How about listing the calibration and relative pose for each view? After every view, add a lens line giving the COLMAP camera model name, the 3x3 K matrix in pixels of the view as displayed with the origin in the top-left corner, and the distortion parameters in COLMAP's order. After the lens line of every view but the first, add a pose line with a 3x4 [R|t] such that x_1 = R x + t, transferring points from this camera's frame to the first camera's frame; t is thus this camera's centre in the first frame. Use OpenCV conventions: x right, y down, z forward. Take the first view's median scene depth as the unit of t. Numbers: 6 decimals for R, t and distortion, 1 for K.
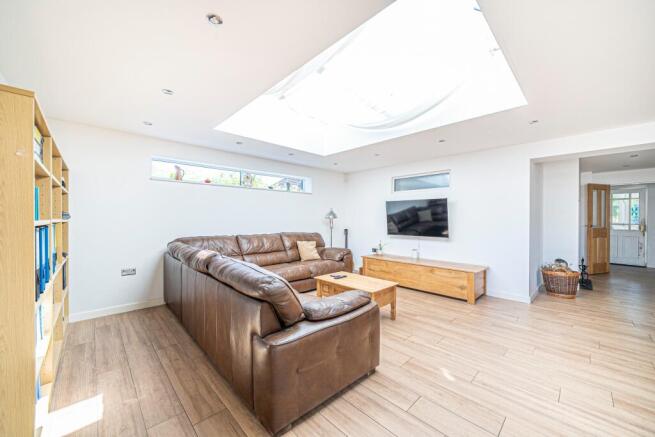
lens RADIAL K [[244.1, 0, 327.5], [0, 244.1, 218.5], [0, 0, 1]] dist [0.001121, 0.000163]
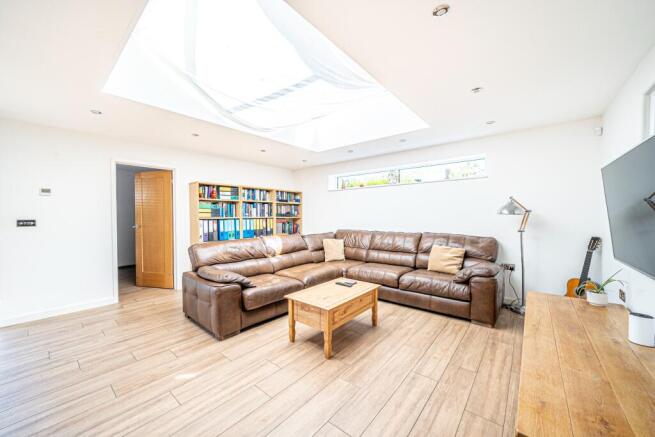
lens RADIAL K [[244.1, 0, 327.5], [0, 244.1, 218.5], [0, 0, 1]] dist [0.001121, 0.000163]
pose [[0.117391, 0.008929, -0.993046, 0.997108], [0.004777, 0.999943, 0.009556, 0.001618], [0.993074, -0.005866, 0.117341, 0.942546]]
